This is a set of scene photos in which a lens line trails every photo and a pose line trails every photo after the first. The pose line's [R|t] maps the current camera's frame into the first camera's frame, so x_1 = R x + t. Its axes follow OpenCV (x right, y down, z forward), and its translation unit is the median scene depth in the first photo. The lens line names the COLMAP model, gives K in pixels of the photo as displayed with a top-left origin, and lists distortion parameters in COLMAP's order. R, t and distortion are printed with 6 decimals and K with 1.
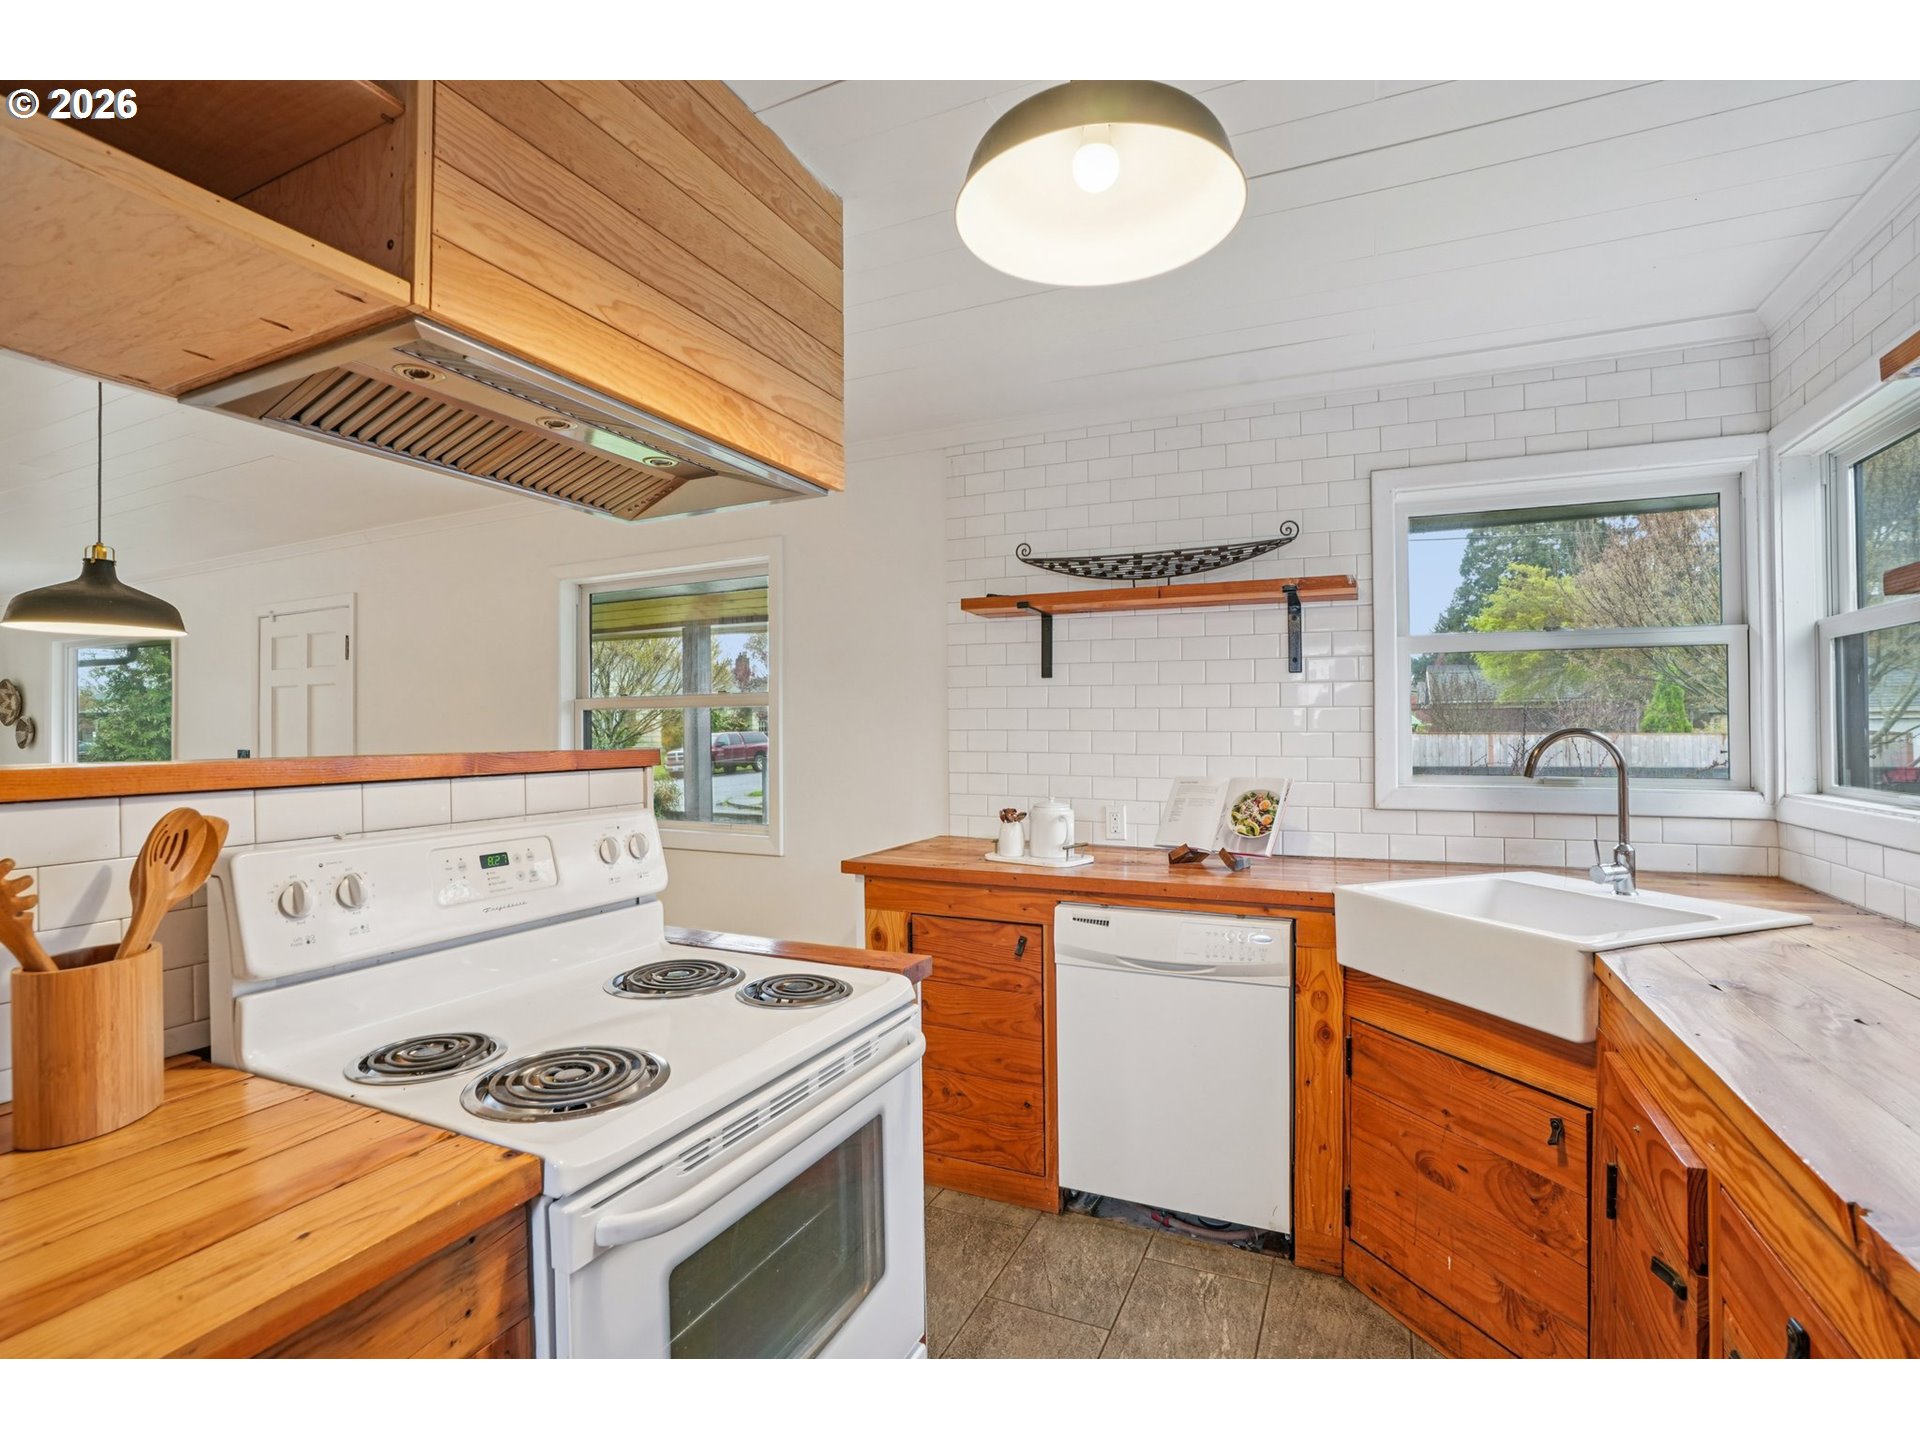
lens RADIAL K [[903.5, 0, 971.2], [0, 903.5, 725.3], [0, 0, 1]] dist [-0.071824, 0.026937]
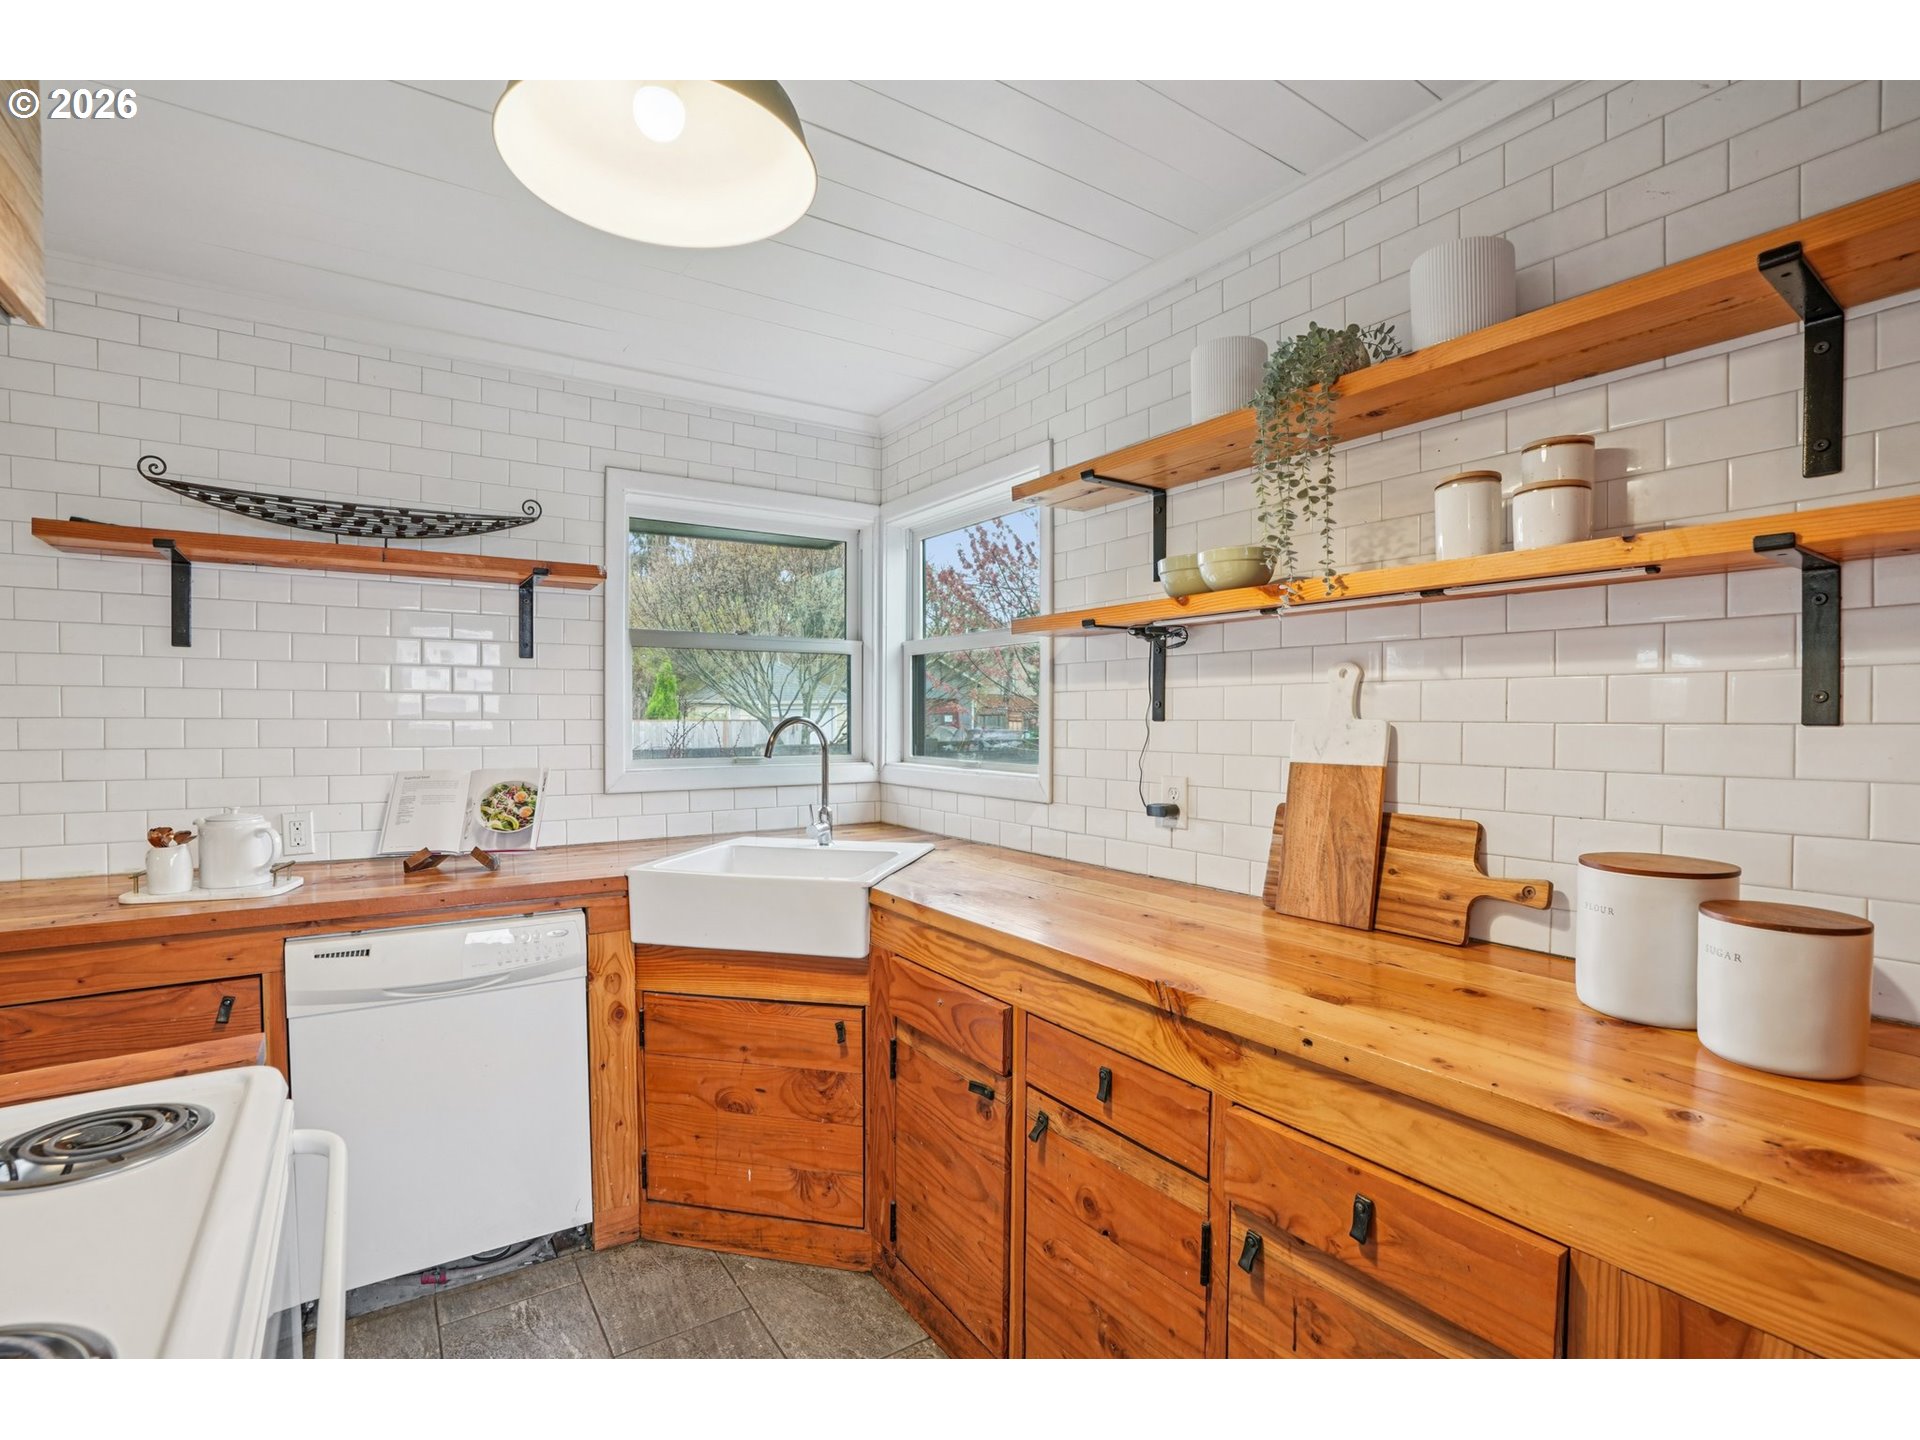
lens RADIAL K [[903.5, 0, 971.2], [0, 903.5, 725.3], [0, 0, 1]] dist [-0.071824, 0.026937]
pose [[0.514726, -0.007081, 0.857326, -0.261013], [-0.006378, 0.999907, 0.012088, -0.001348], [-0.857331, -0.011690, 0.514632, 0.119601]]
